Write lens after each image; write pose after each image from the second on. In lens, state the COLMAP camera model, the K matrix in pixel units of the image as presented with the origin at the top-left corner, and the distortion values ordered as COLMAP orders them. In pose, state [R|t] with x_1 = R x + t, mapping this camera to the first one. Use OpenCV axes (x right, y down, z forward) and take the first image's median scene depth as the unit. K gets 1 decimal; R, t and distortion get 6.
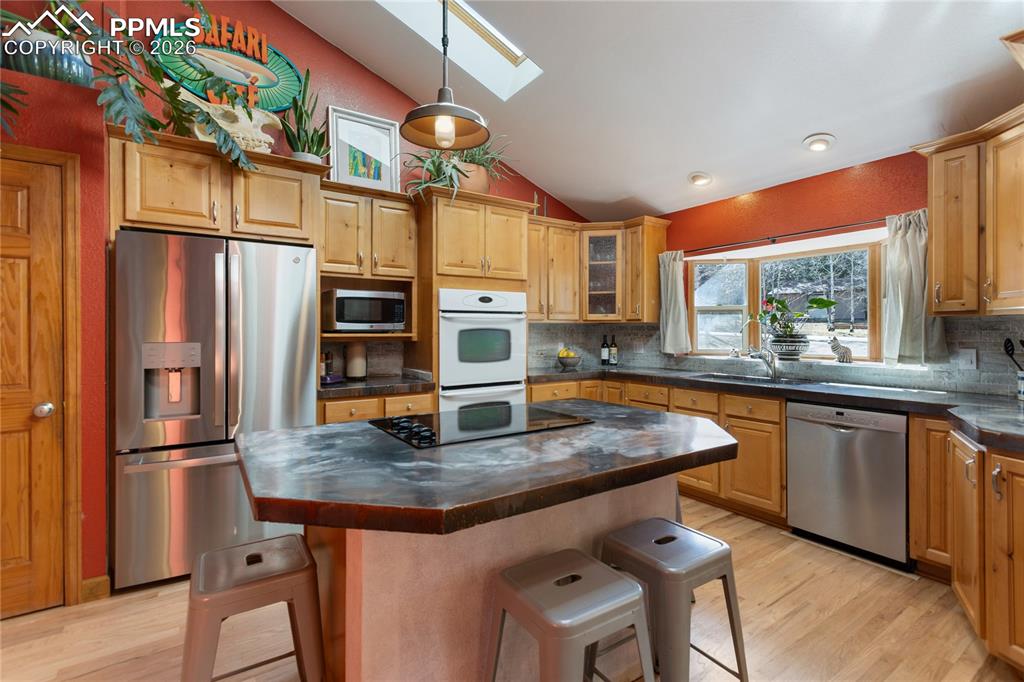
lens RADIAL K [[466.4, 0, 517.6], [0, 466.4, 331.1], [0, 0, 1]] dist [0.005547, -0.000966]
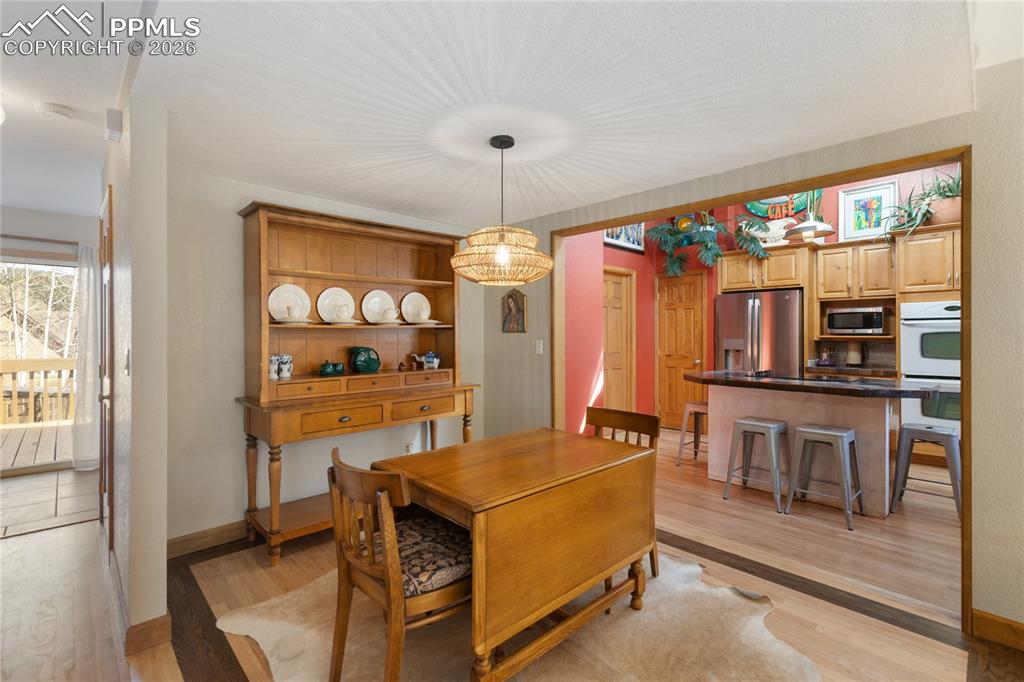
lens RADIAL K [[466.4, 0, 513.4], [0, 466.4, 331.8], [0, 0, 1]] dist [0.005547, -0.000966]
pose [[0.174283, -0.007355, -0.984668, 1.038077], [-0.001450, 0.999969, -0.007726, 0.006342], [0.984694, 0.002774, 0.174267, -0.383825]]
